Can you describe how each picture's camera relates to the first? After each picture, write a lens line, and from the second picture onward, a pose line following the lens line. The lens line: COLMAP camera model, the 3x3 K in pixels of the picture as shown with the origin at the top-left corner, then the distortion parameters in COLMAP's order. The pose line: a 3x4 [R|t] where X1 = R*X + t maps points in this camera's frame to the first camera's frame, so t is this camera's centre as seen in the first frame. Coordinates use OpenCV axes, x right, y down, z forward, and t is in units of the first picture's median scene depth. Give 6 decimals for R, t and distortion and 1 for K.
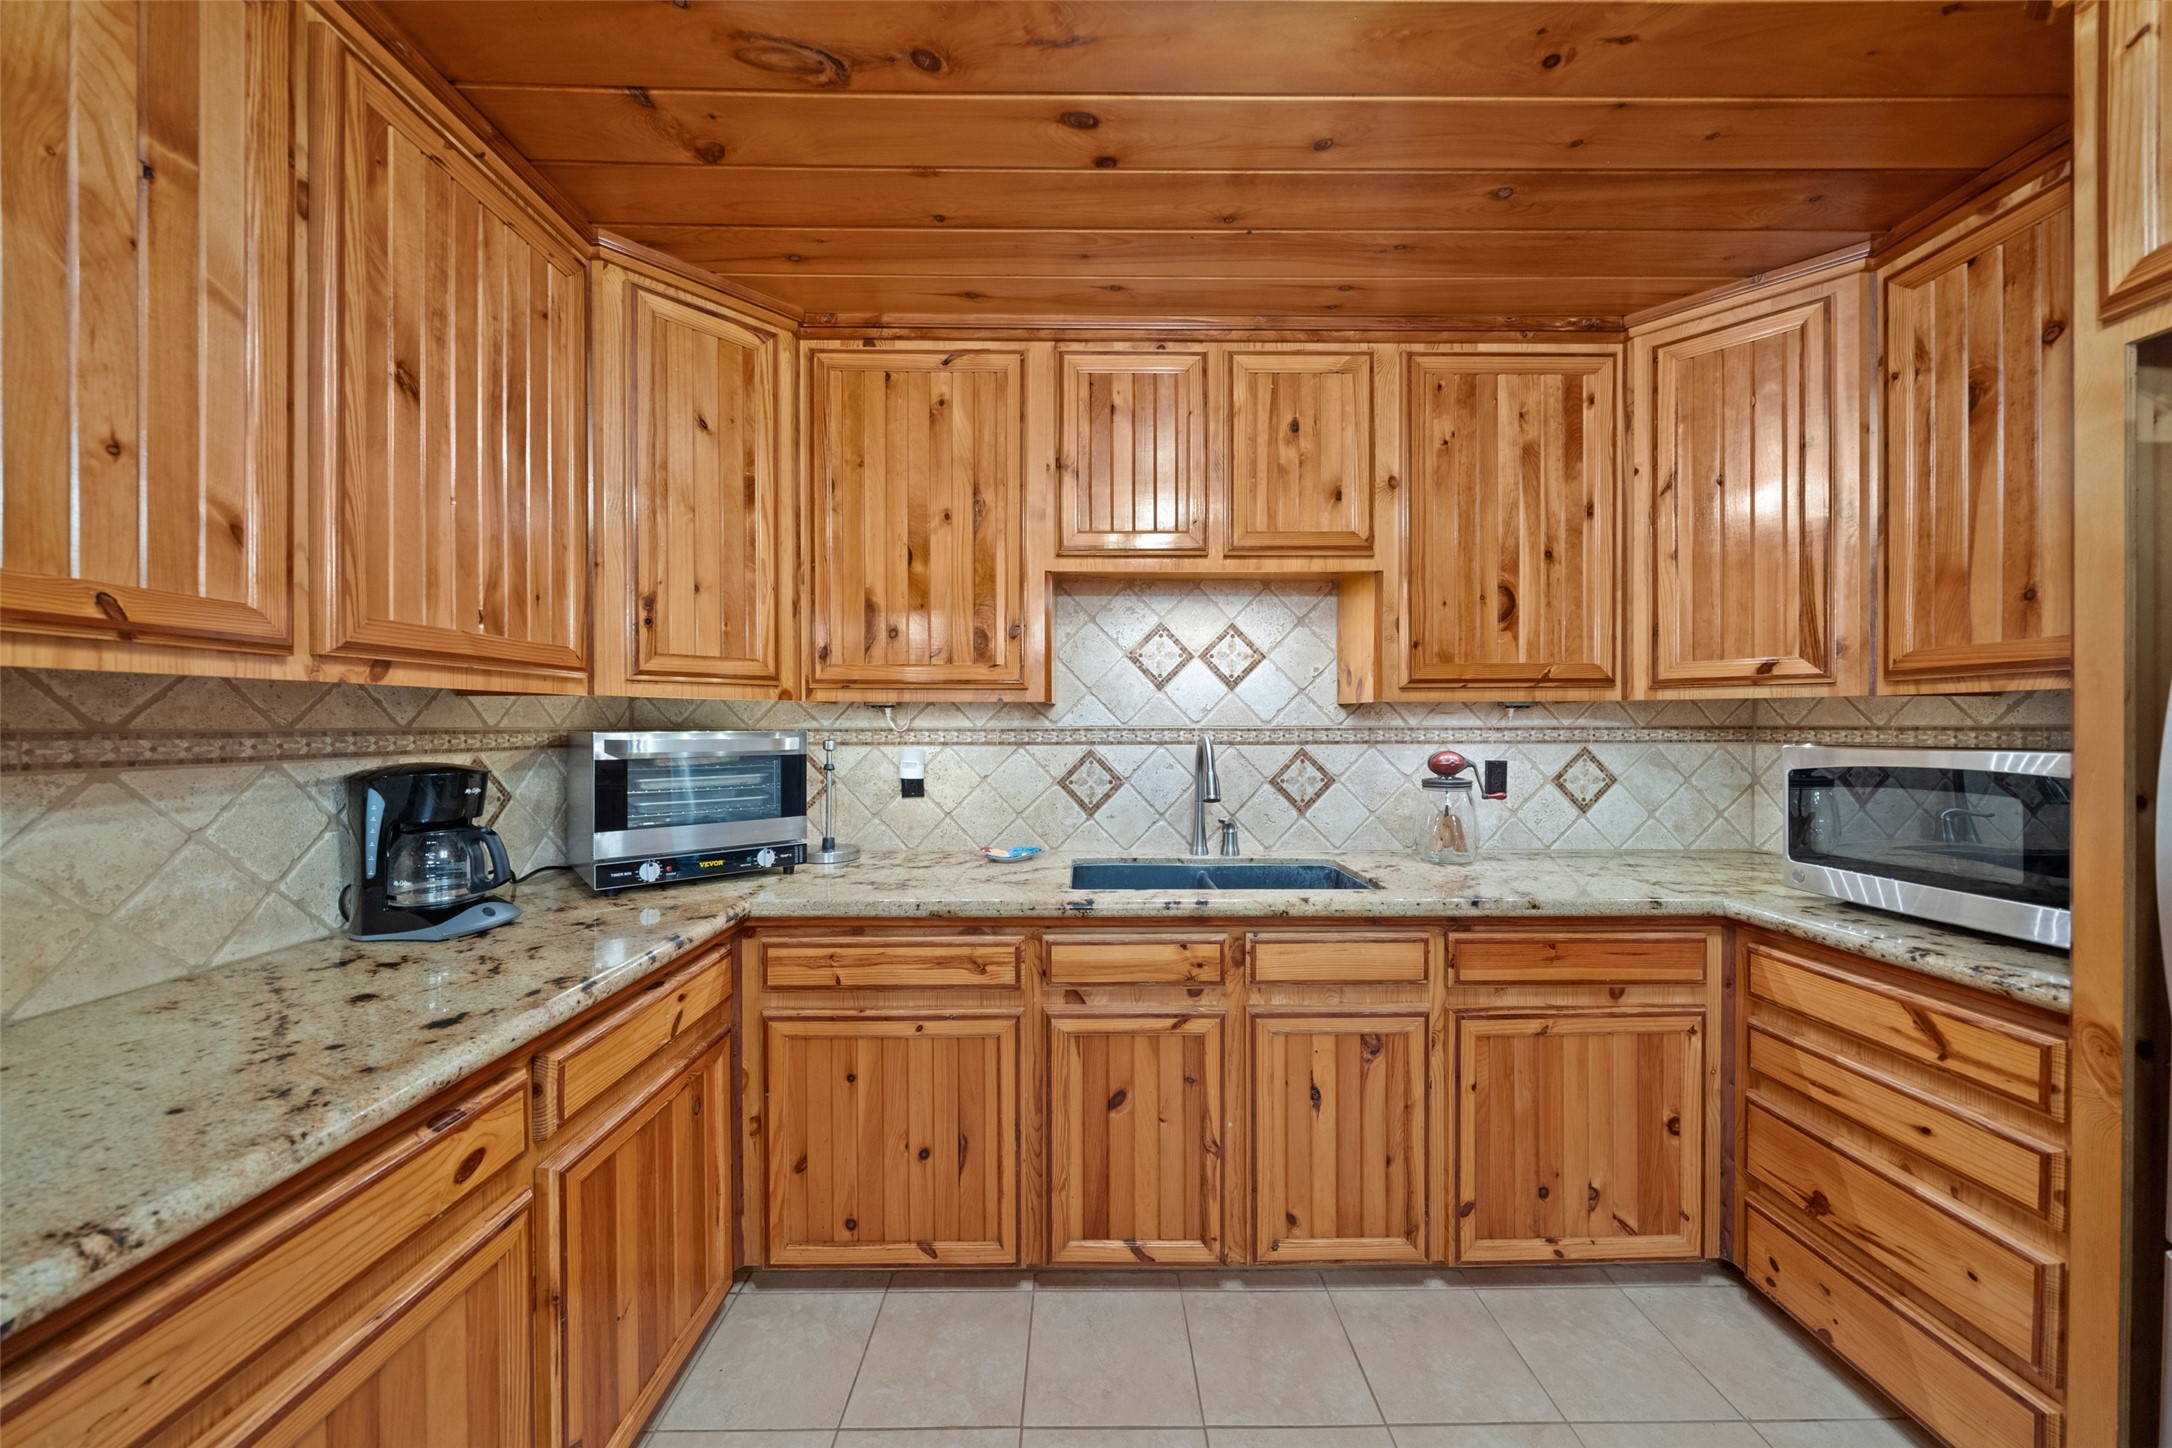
lens RADIAL K [[770.7, 0, 1086.0], [0, 770.7, 724.0], [0, 0, 1]] dist [-0.001115, -0.000139]
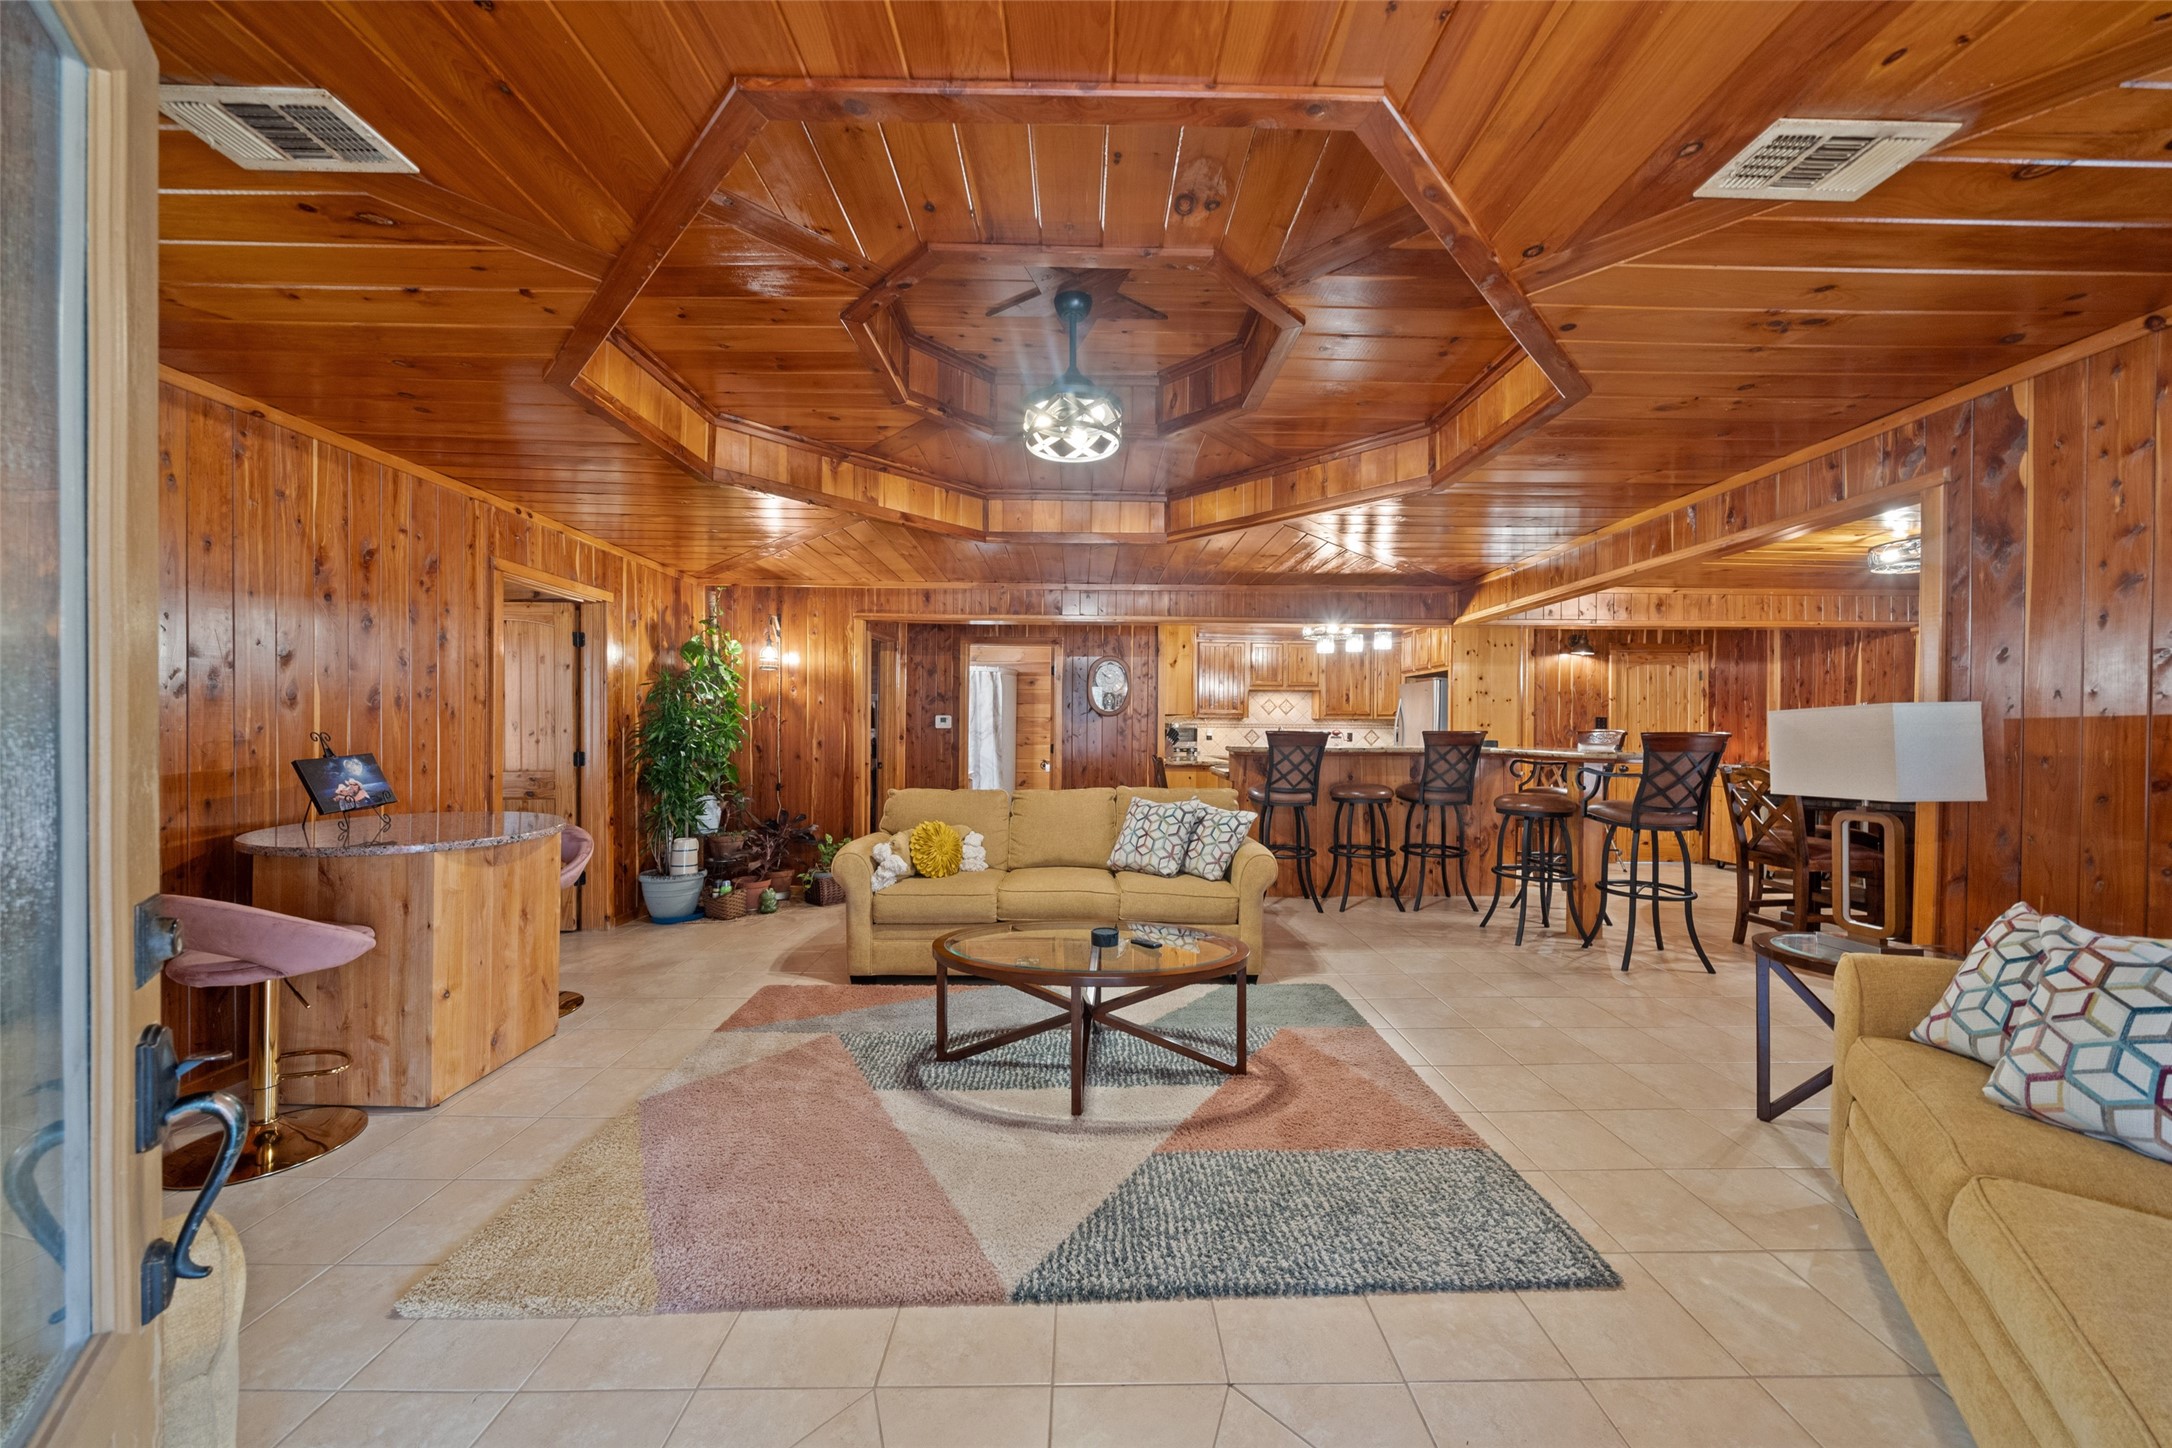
lens RADIAL K [[770.7, 0, 1086.0], [0, 770.7, 724.0], [0, 0, 1]] dist [-0.001115, -0.000139]
pose [[0.999955, 0.007454, 0.005880, -0.917756], [-0.007437, 0.999968, -0.002803, 0.023998], [-0.005900, 0.002760, 0.999979, -3.161309]]
